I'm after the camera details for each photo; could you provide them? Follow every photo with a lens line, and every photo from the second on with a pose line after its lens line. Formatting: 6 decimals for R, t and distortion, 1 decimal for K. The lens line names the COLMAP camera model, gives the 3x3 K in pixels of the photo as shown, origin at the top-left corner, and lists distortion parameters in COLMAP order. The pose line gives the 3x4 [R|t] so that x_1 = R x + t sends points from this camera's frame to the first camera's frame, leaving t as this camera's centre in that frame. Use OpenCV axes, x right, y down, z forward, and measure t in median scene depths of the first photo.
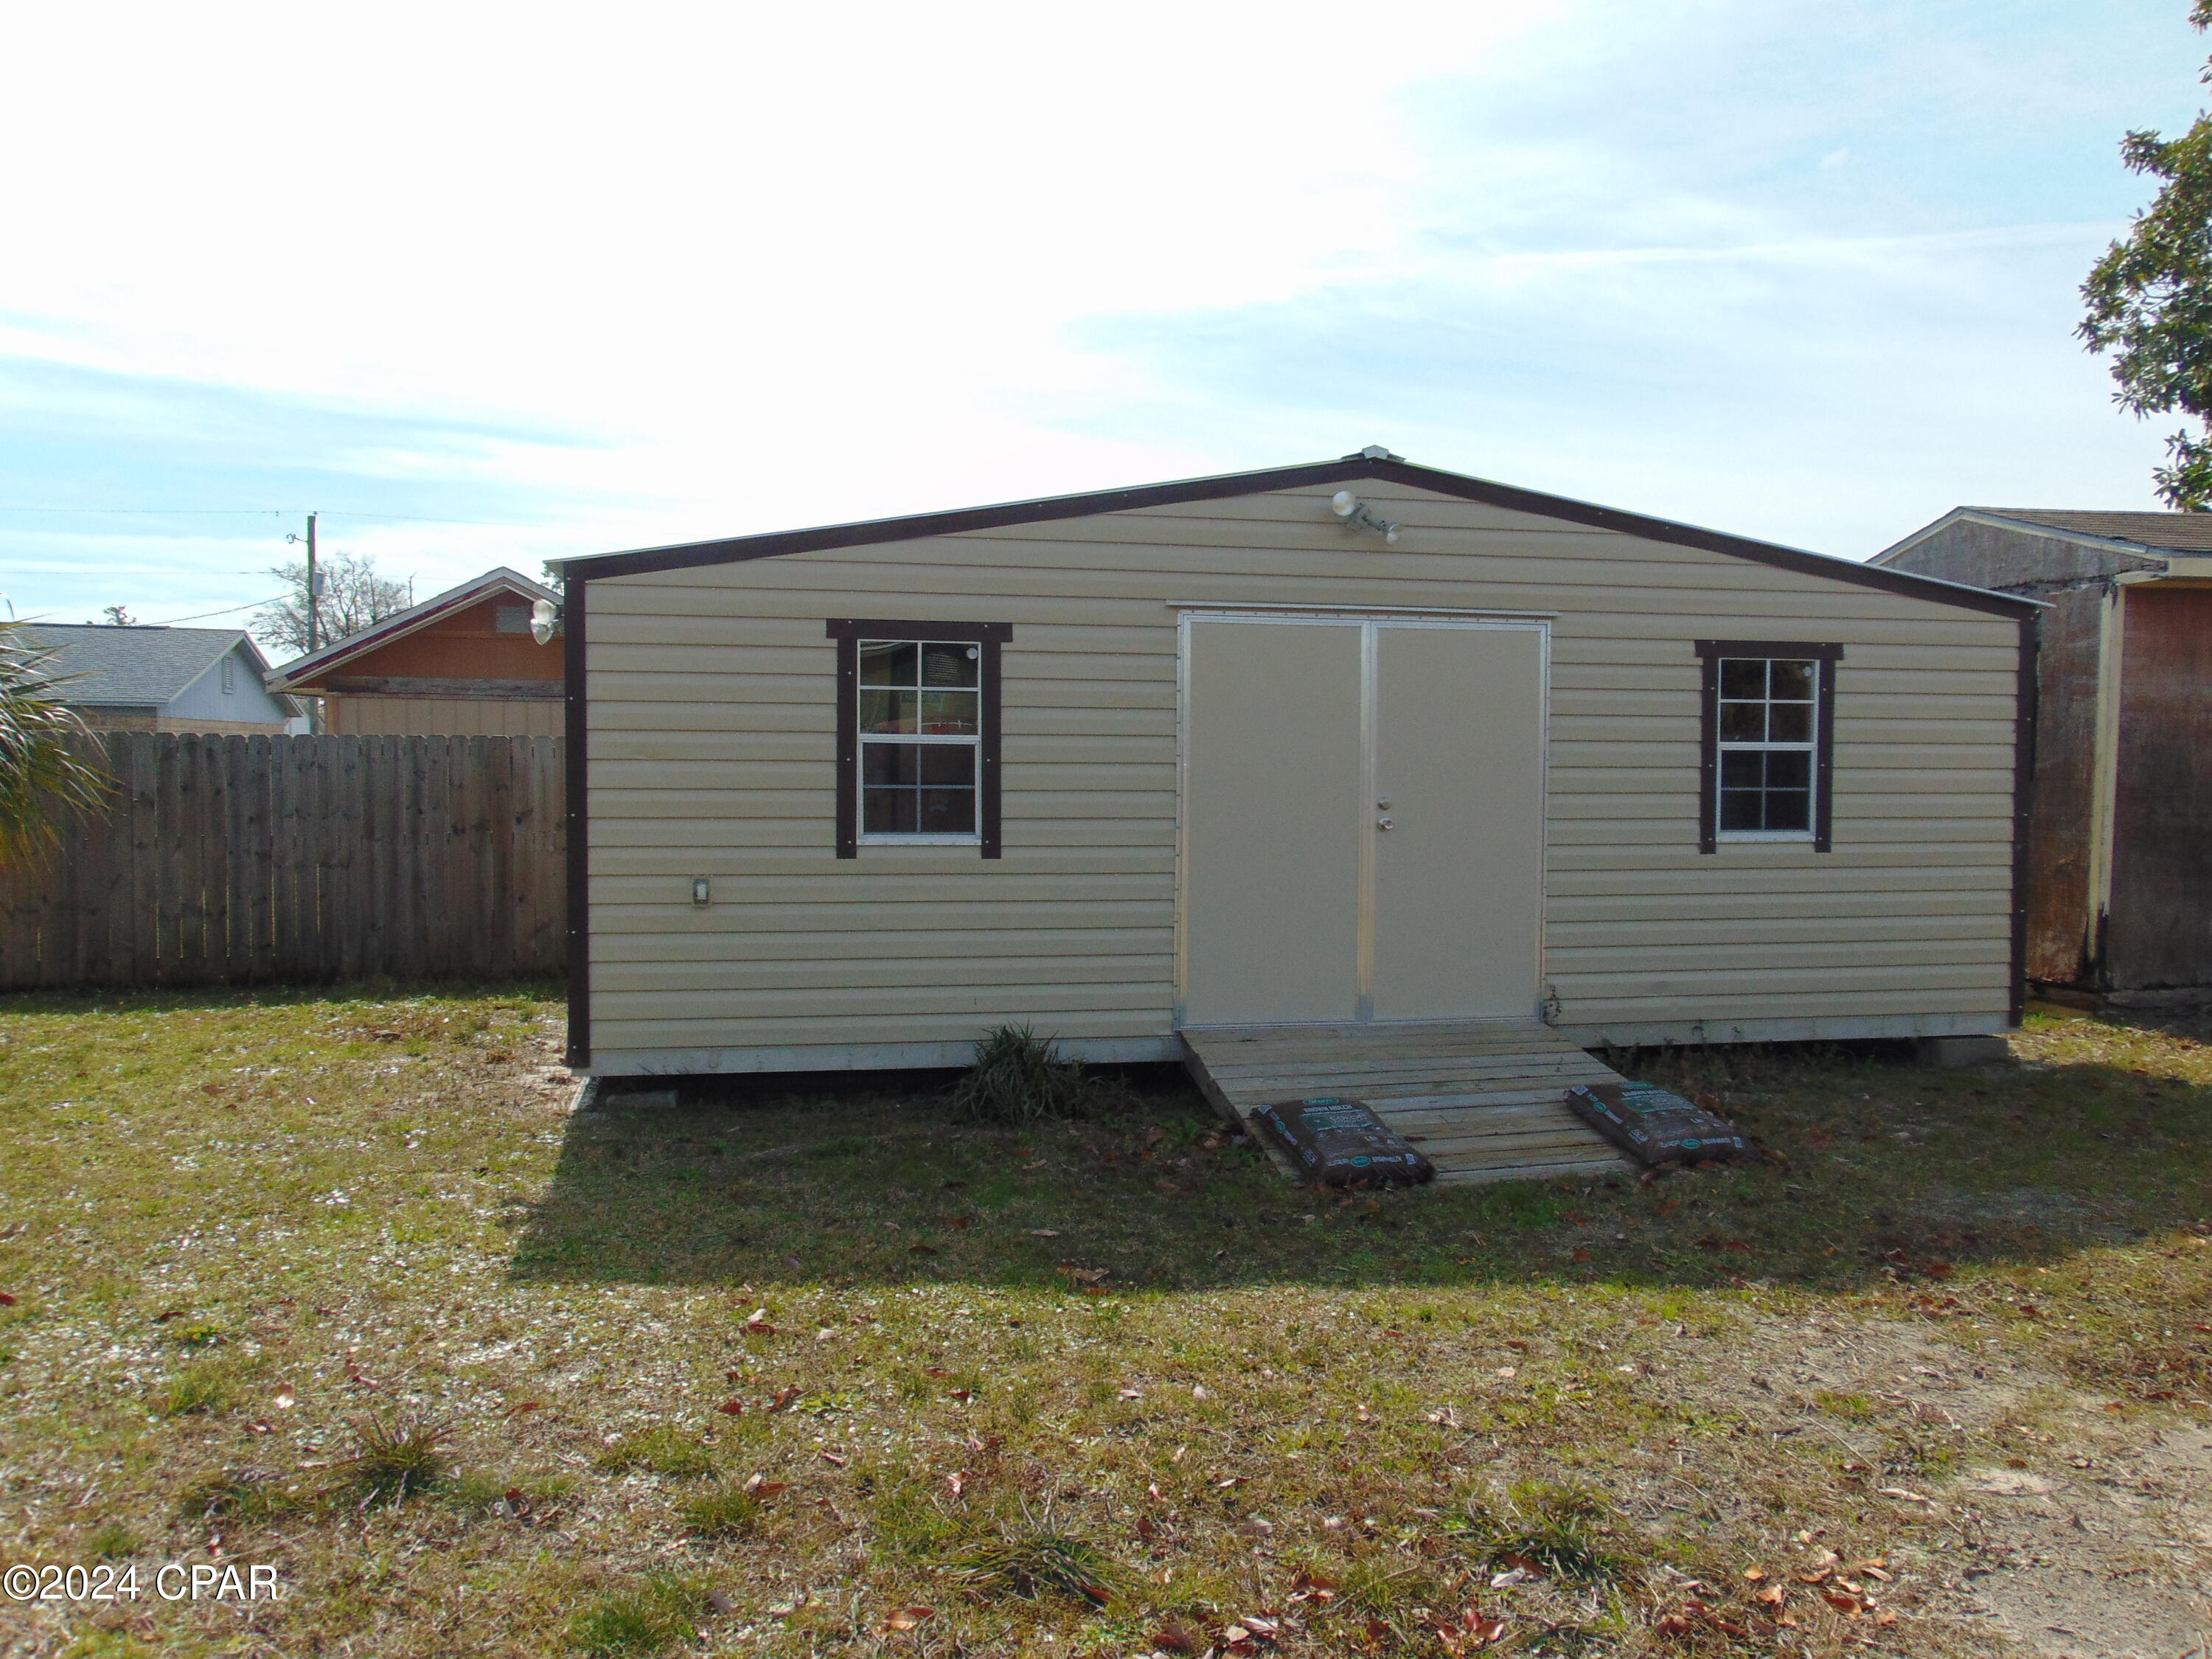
lens RADIAL K [[1669.2, 0, 1093.4], [0, 1669.2, 829.7], [0, 0, 1]] dist [-0.001451, -0.003332]
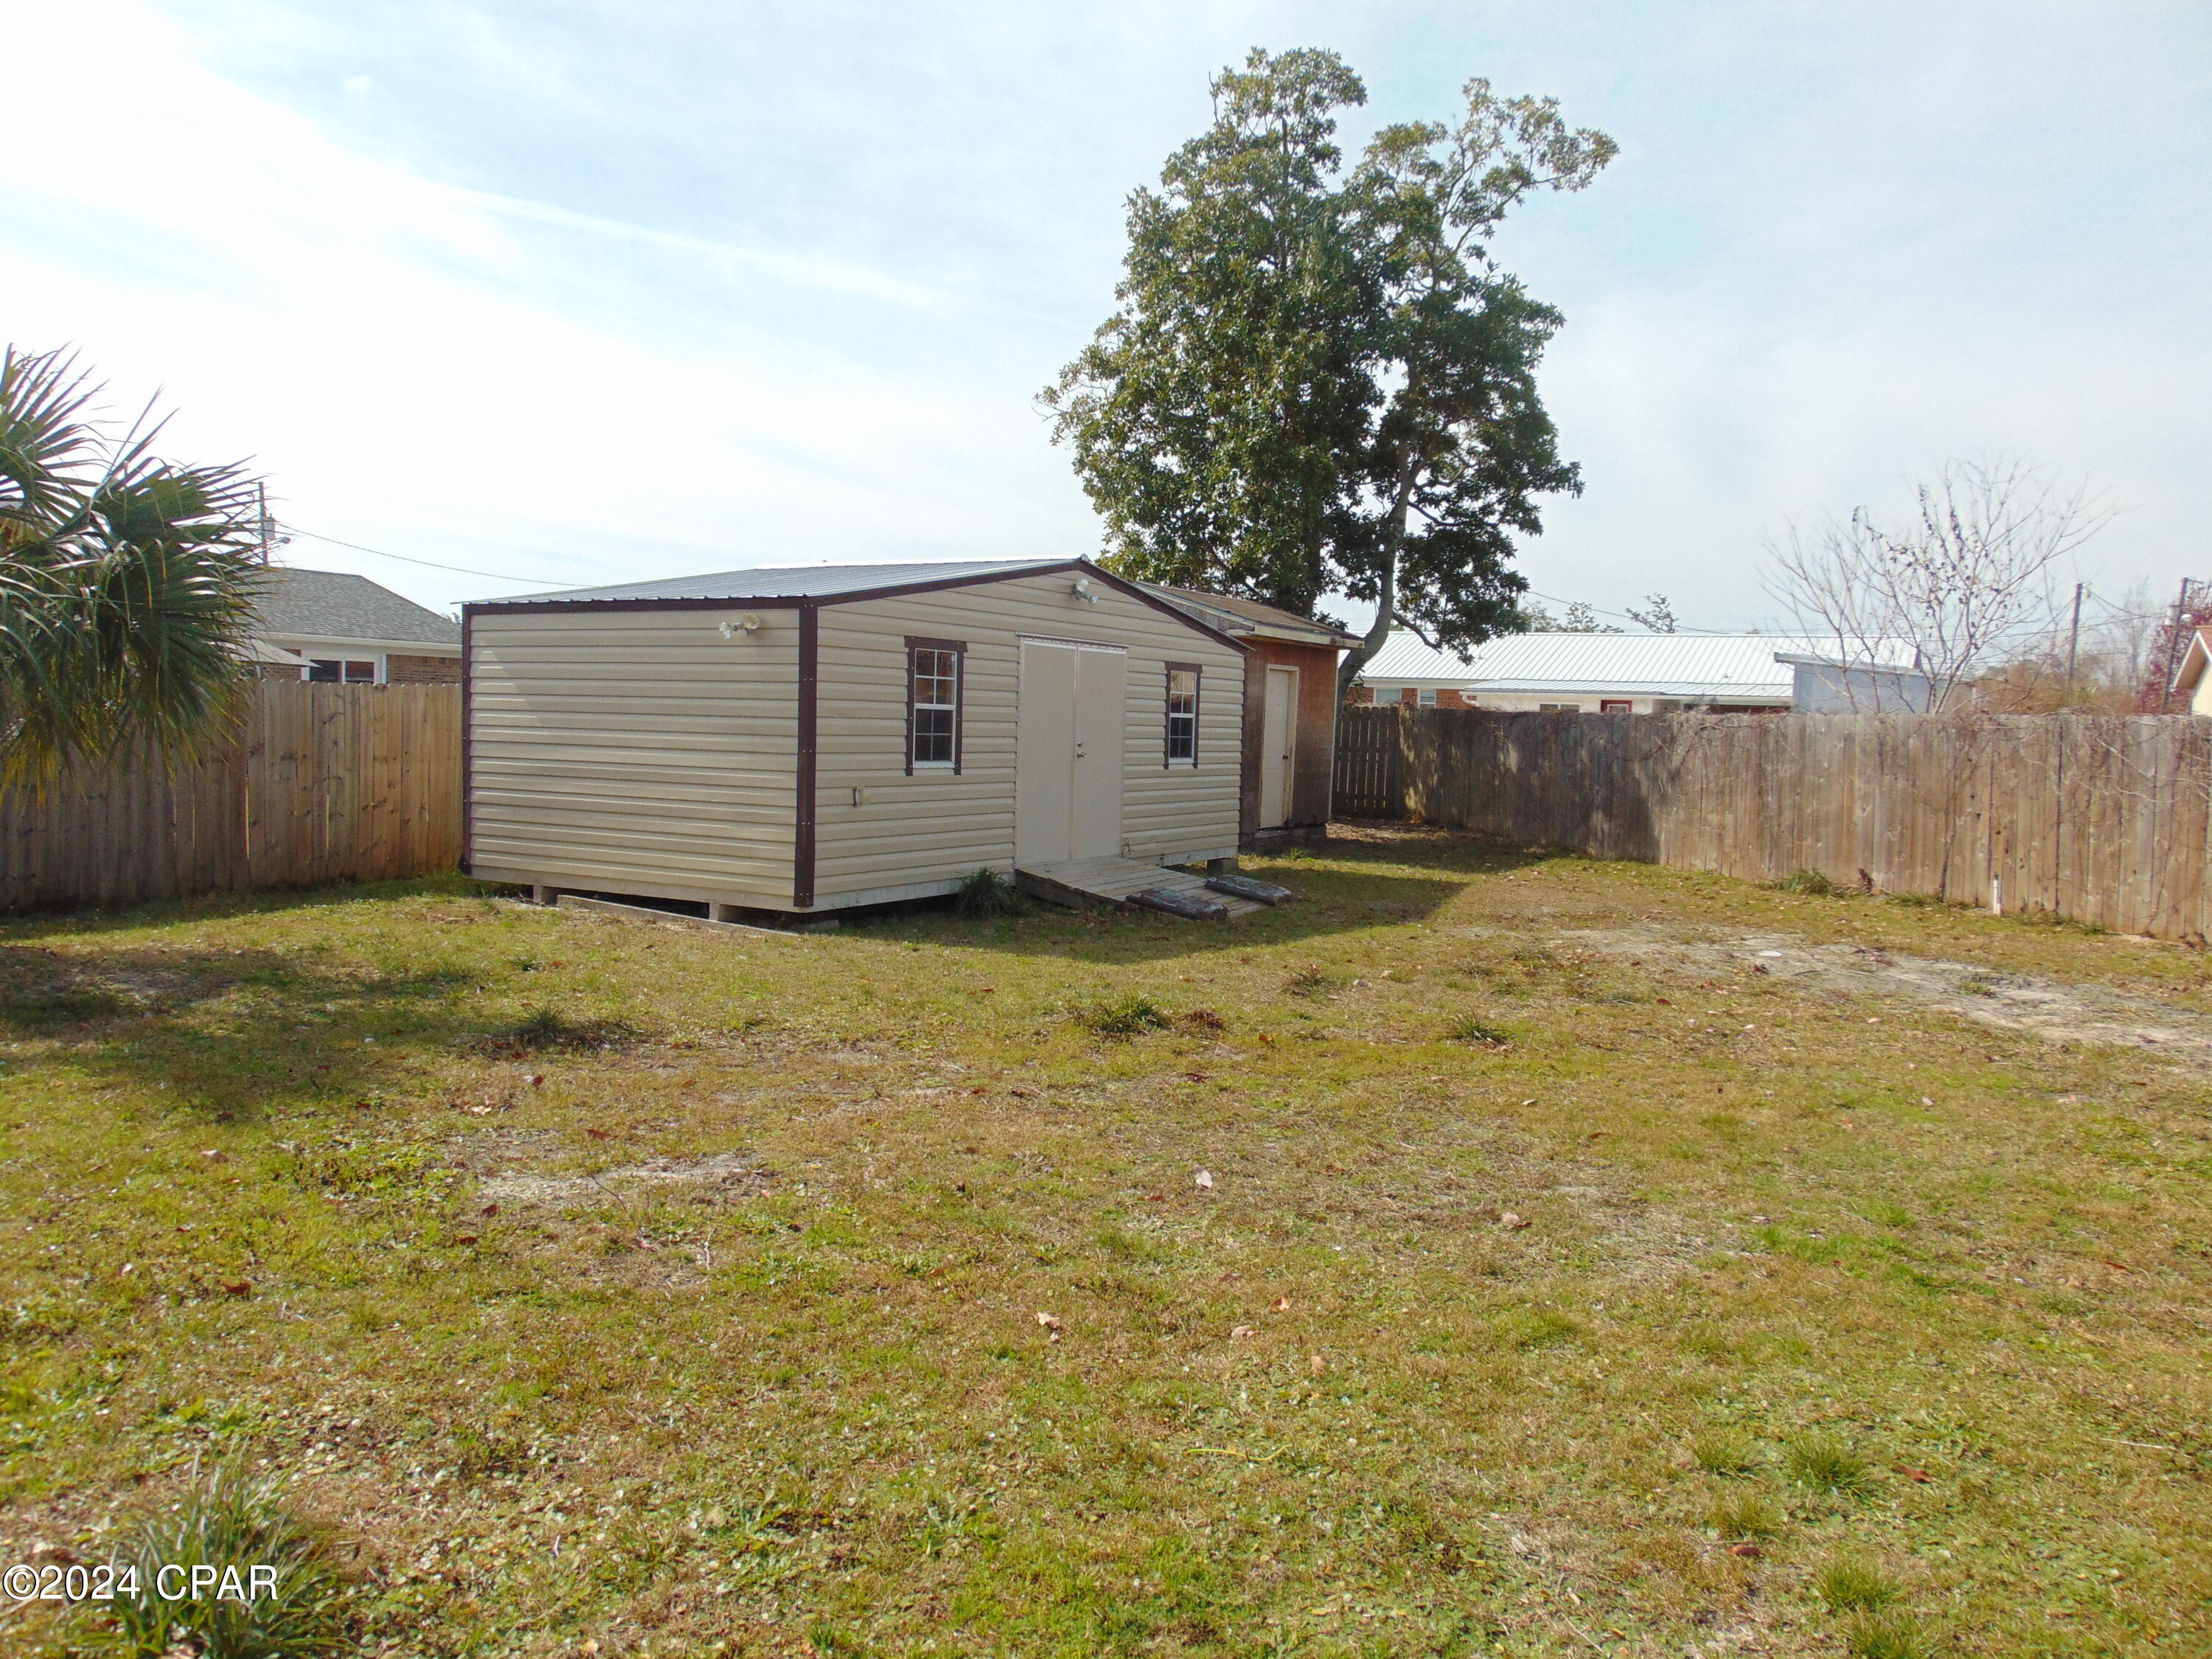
lens RADIAL K [[1602.1, 0, 1106.0], [0, 1602.1, 829.5], [0, 0, 1]] dist [0.094905, -0.000226]
pose [[0.672806, -0.037392, 0.738873, -0.791899], [0.008202, 0.999038, 0.043089, 0.001788], [-0.739773, -0.022930, 0.672465, -0.165131]]
